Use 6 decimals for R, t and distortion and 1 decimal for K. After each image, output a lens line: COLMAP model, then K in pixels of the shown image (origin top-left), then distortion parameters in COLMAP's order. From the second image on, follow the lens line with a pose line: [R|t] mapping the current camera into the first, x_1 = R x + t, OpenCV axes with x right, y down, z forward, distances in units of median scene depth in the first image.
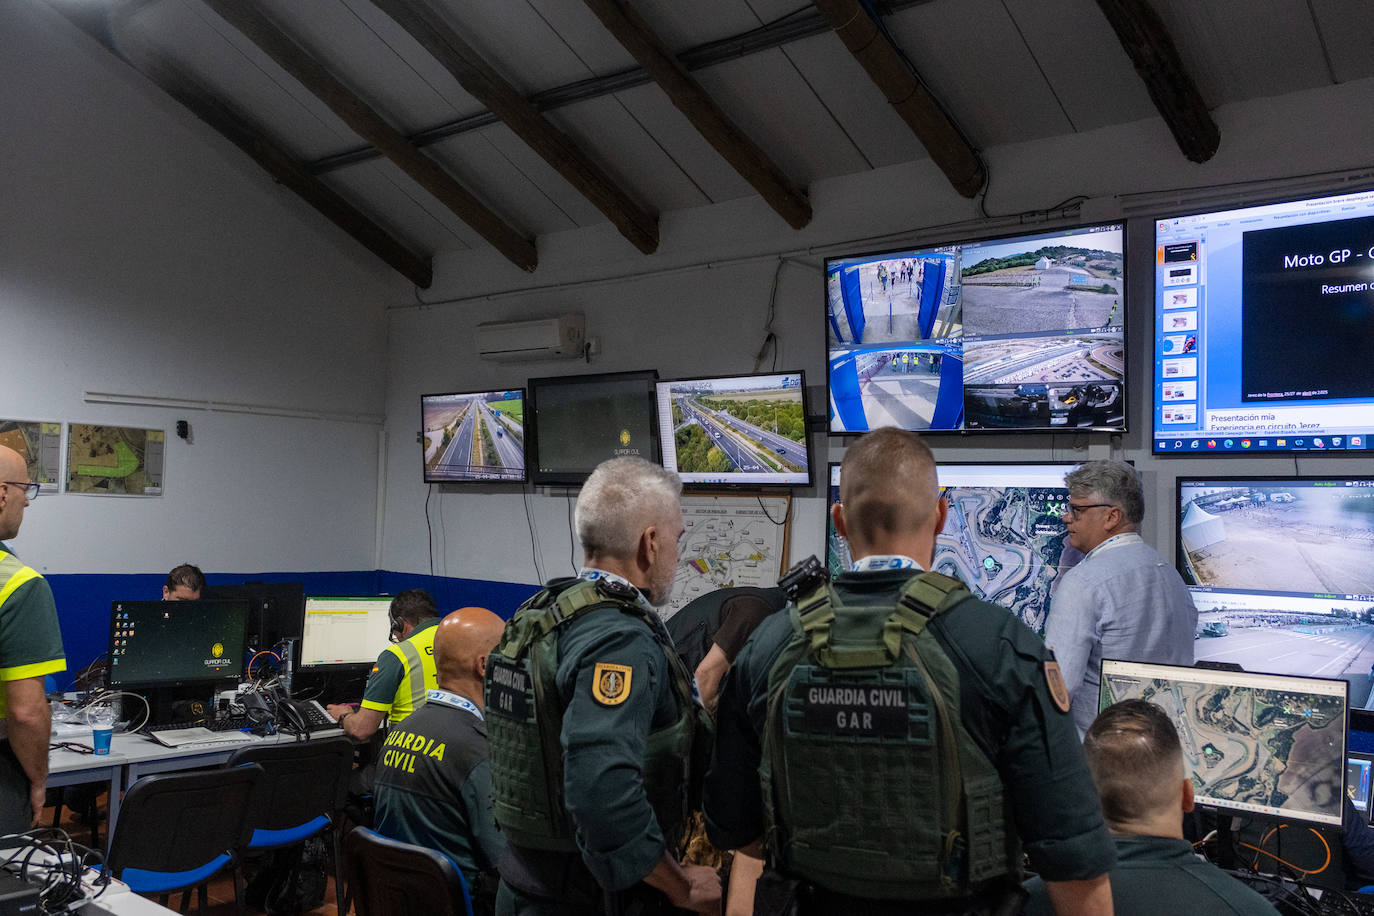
lens RADIAL K [[1205.6, 0, 708.1], [0, 1205.6, 474.2], [0, 0, 1]] dist [0.003705, 0.006031]
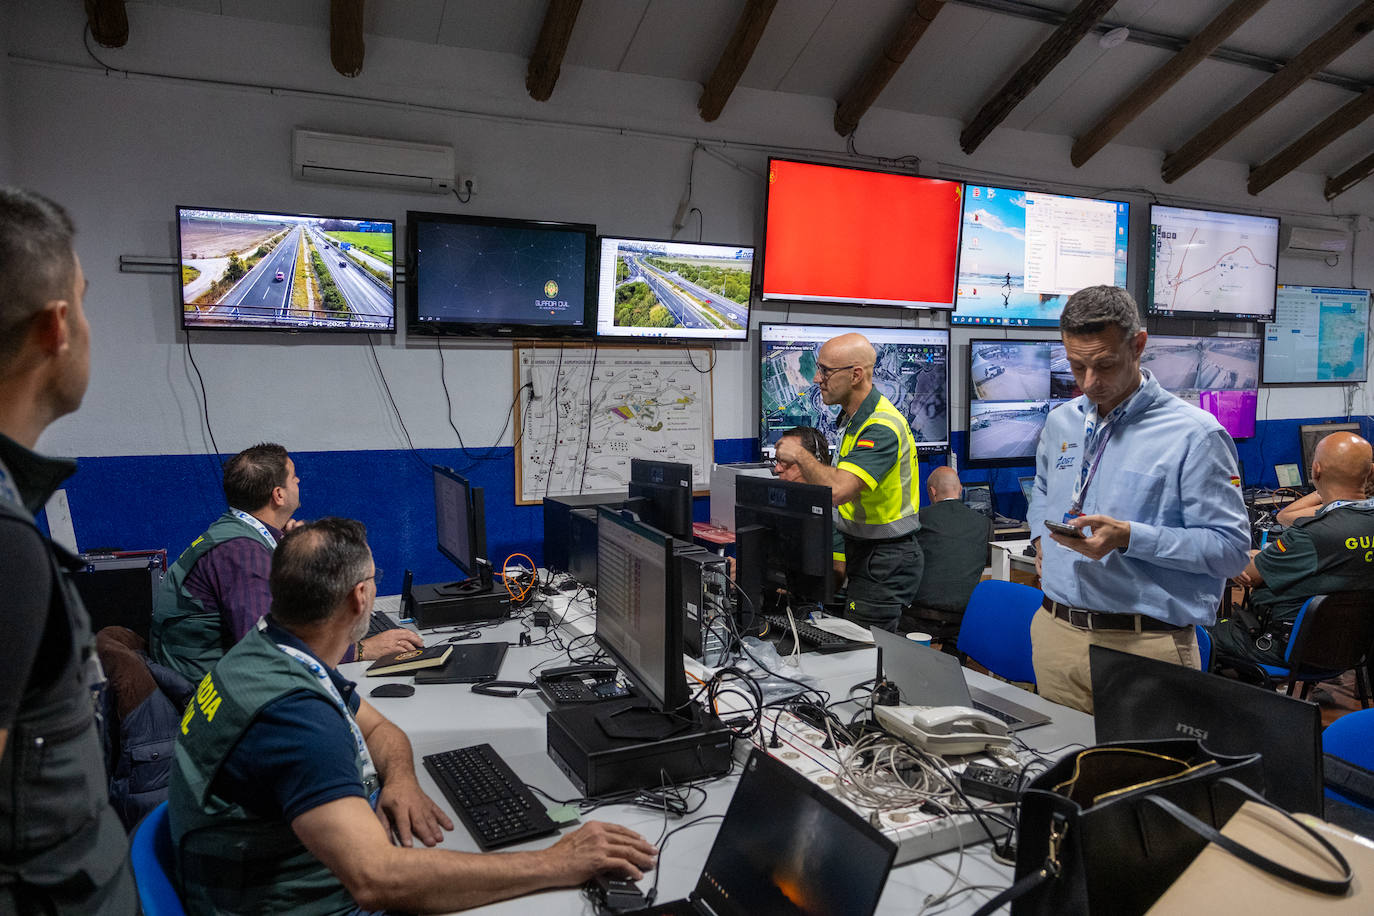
lens RADIAL K [[912.5, 0, 664.2], [0, 912.5, 444.8], [0, 0, 1]] dist [-0.011949, -0.002263]
pose [[0.441414, -0.093326, 0.892437, -0.779447], [-0.018985, 0.993382, 0.113273, 0.011128], [-0.897103, -0.066944, 0.436721, 0.637386]]
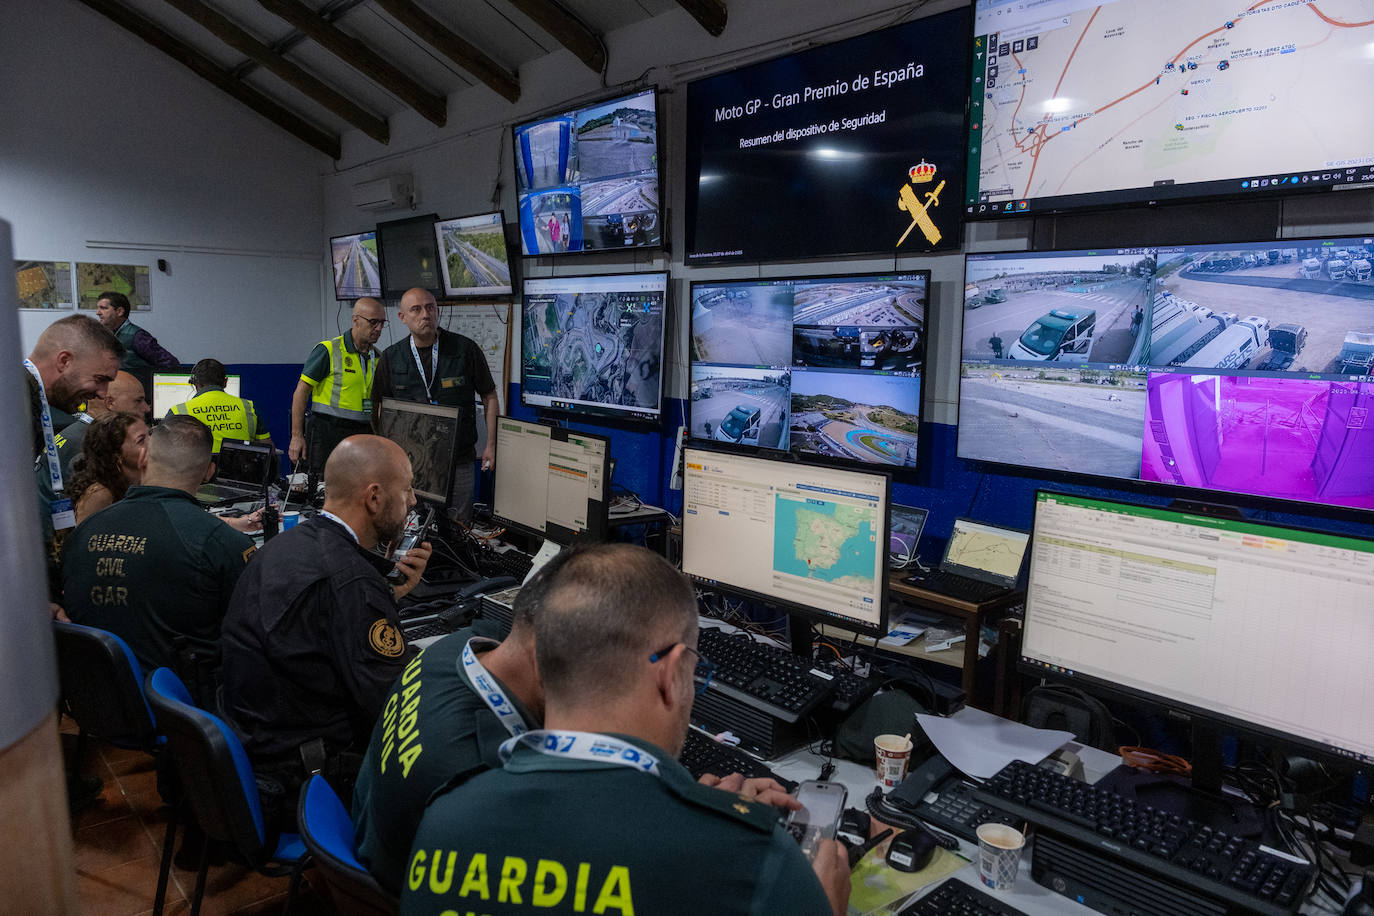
lens RADIAL K [[912.5, 0, 664.2], [0, 912.5, 444.8], [0, 0, 1]] dist [-0.011949, -0.002263]
pose [[0.988217, 0.010367, -0.152705, 0.406442], [0.013370, 0.988043, 0.153599, 0.020235], [0.152472, -0.153831, 0.976262, -0.026284]]
